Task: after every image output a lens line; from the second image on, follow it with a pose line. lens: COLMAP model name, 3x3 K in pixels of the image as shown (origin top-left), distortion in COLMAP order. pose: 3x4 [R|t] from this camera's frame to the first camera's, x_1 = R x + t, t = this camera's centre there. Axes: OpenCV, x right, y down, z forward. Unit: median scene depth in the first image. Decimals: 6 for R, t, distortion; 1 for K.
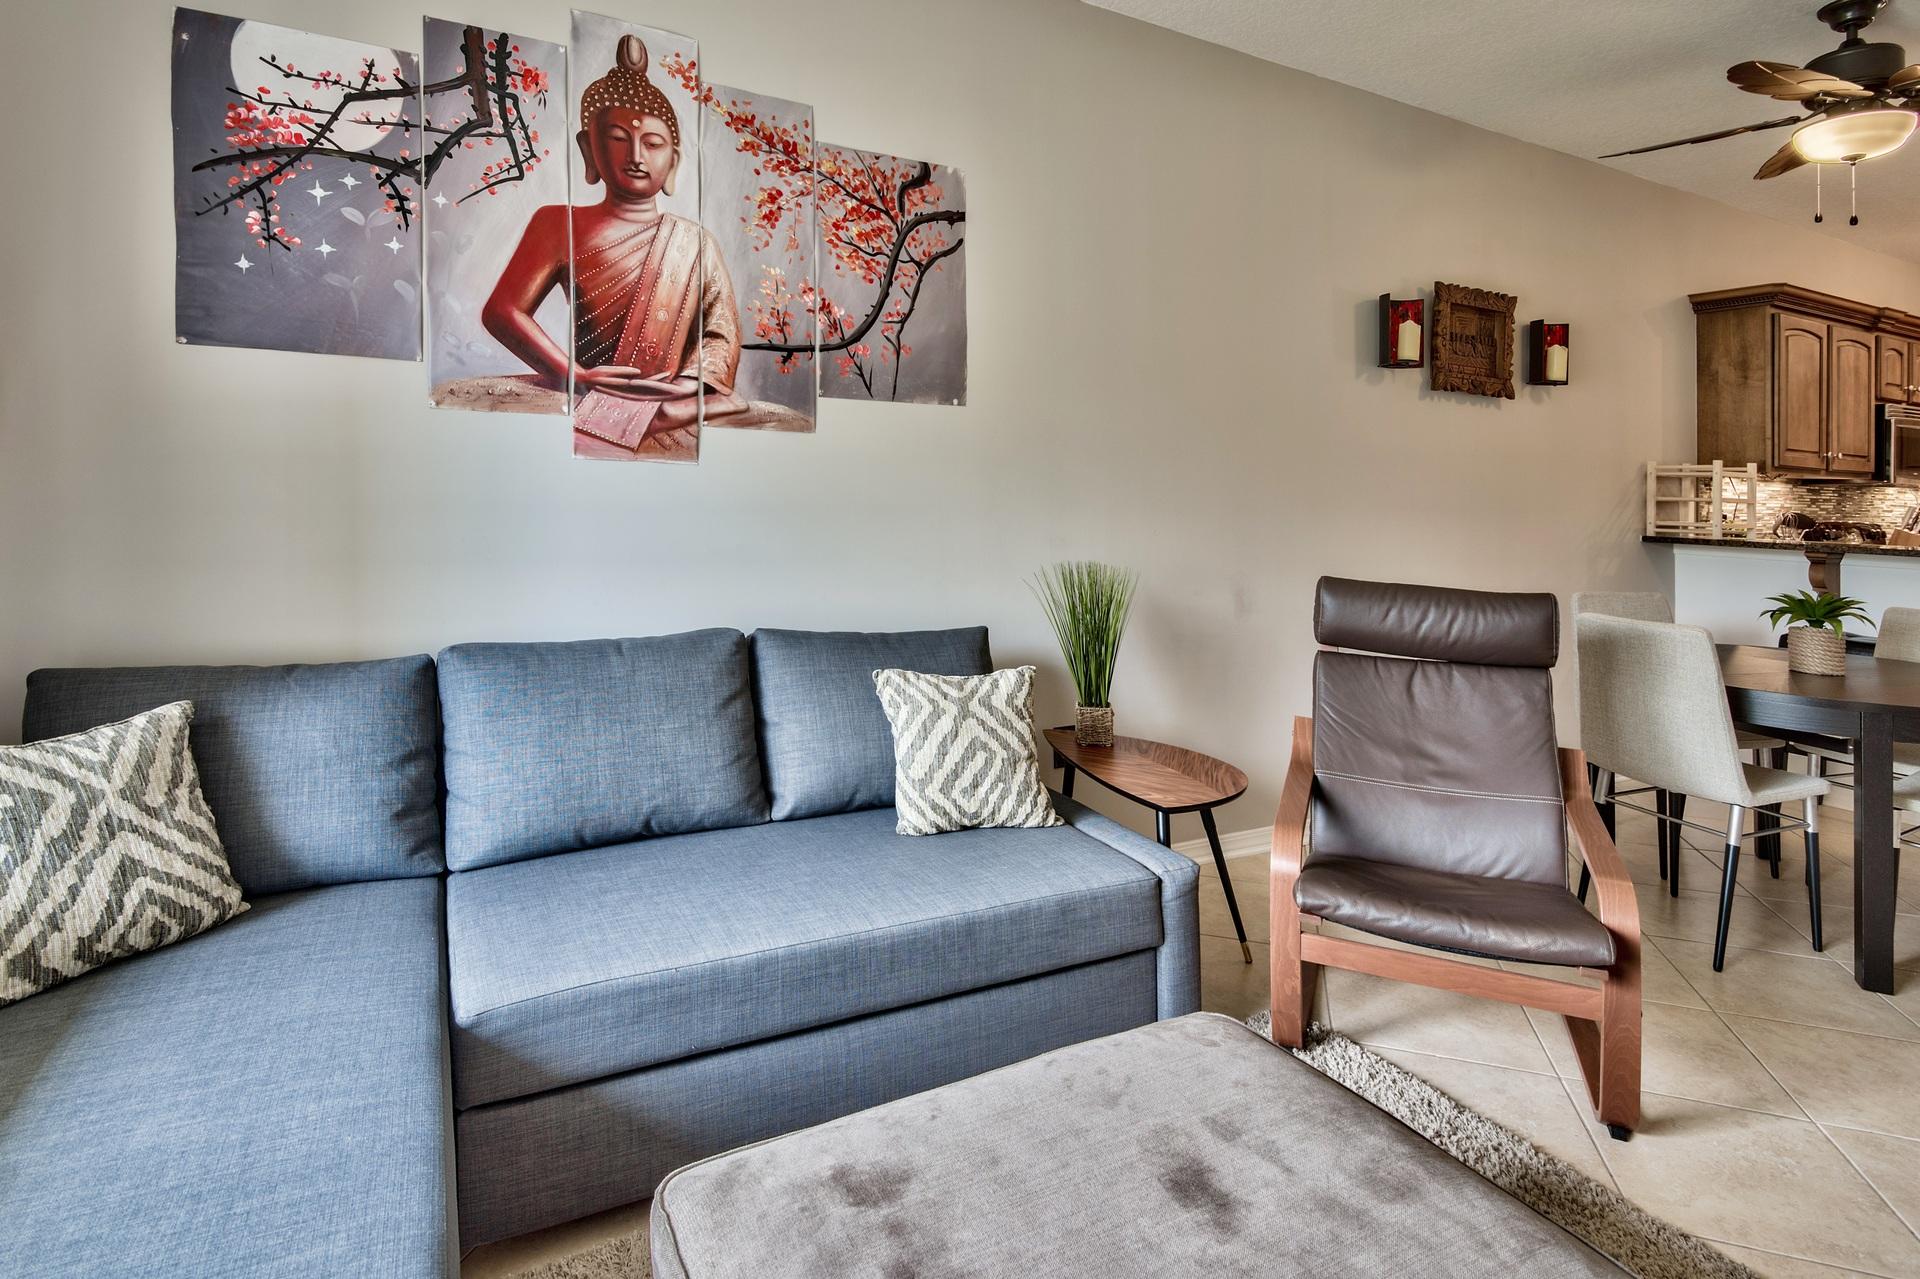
lens RADIAL K [[1009.6, 0, 928.4], [0, 1009.6, 507.9], [0, 0, 1]] dist [-0.001681, -0.002087]
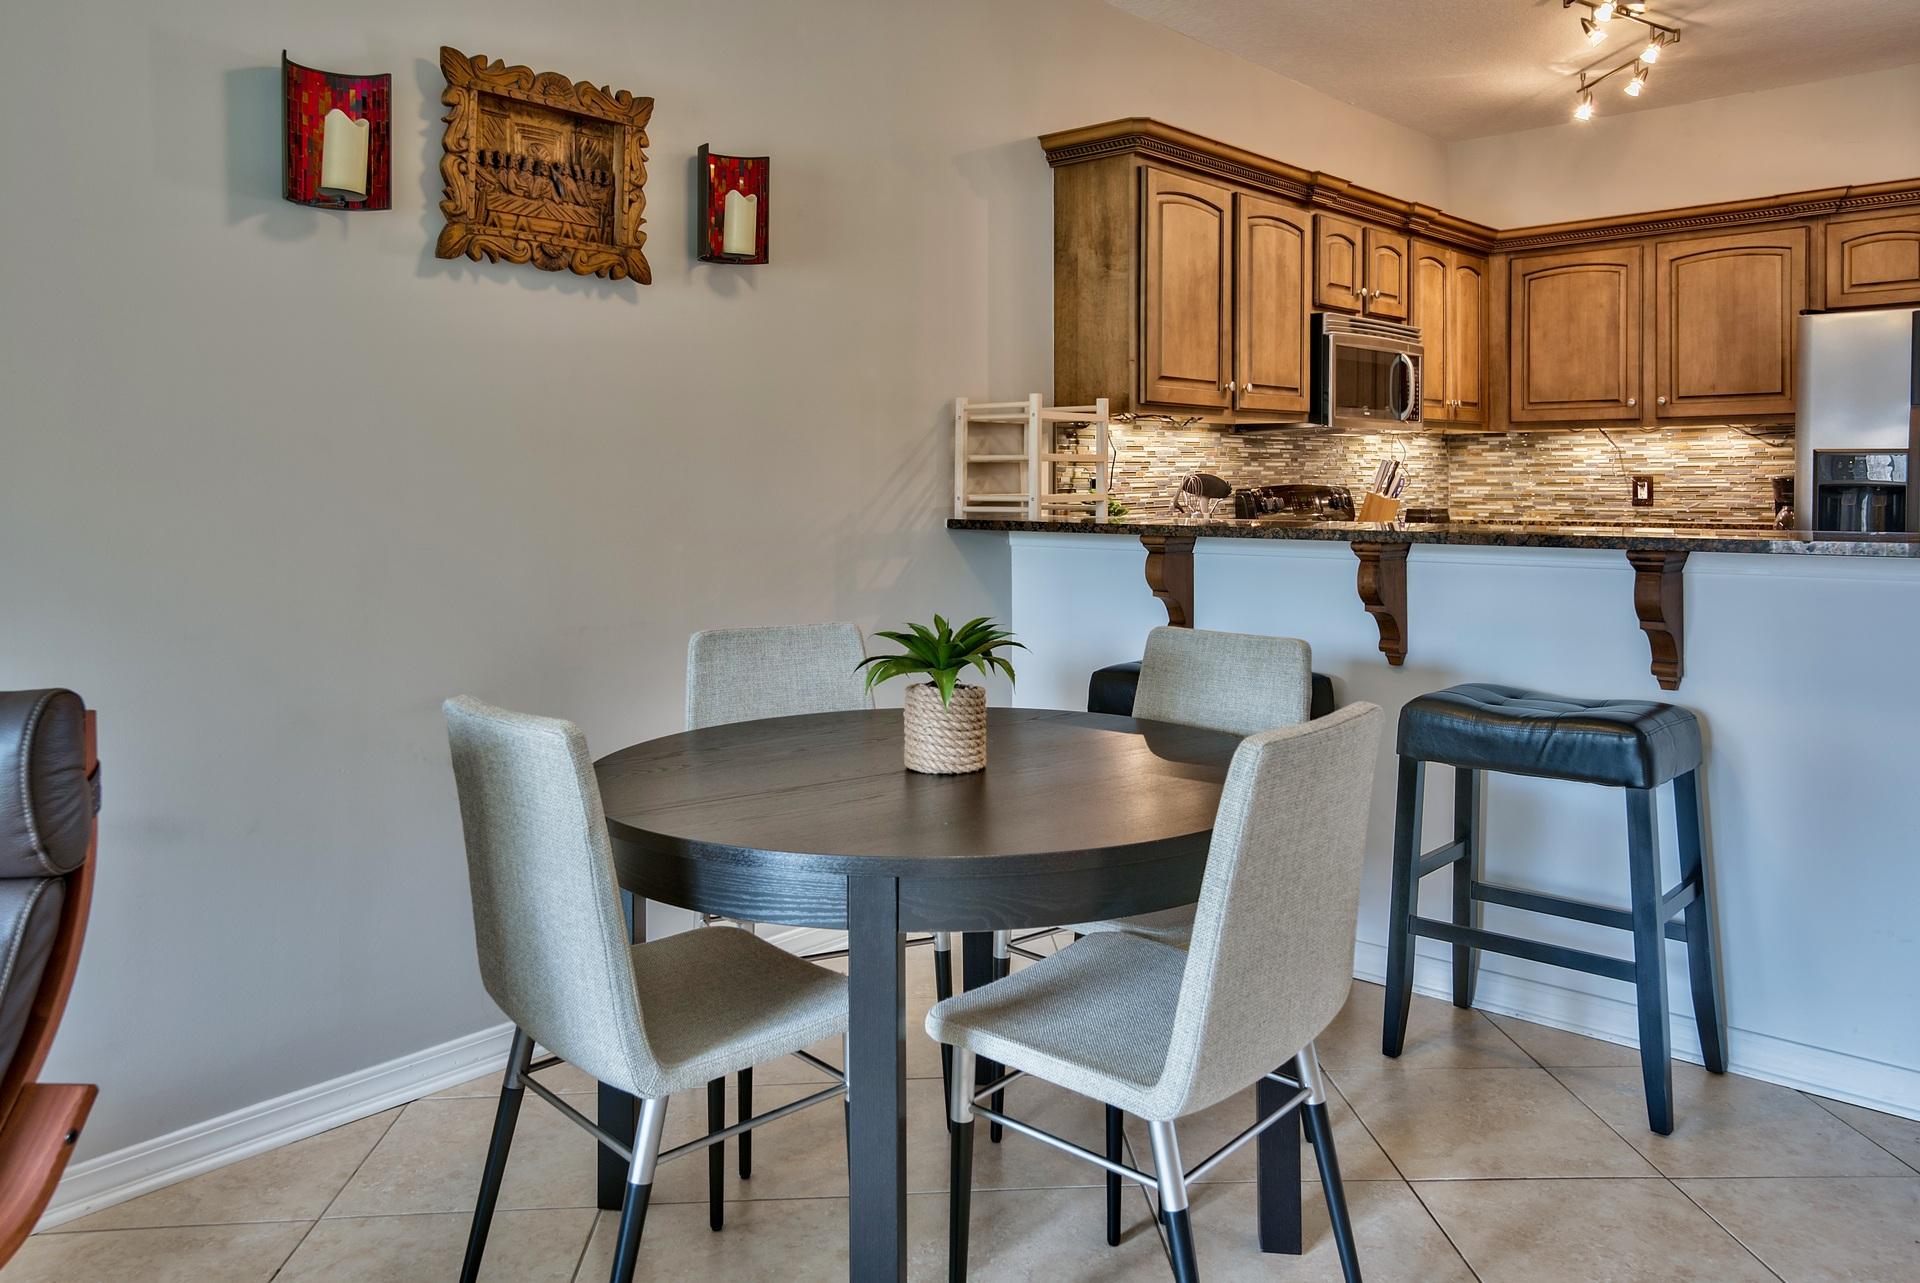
lens RADIAL K [[1425.5, 0, 848.0], [0, 1425.5, 508.8], [0, 0, 1]] dist [0.042616, 0.000428]
pose [[0.948661, -0.036974, 0.314125, 0.364005], [0.034255, 0.999313, 0.014174, 0.006754], [-0.314433, -0.002686, 0.949276, 0.186714]]
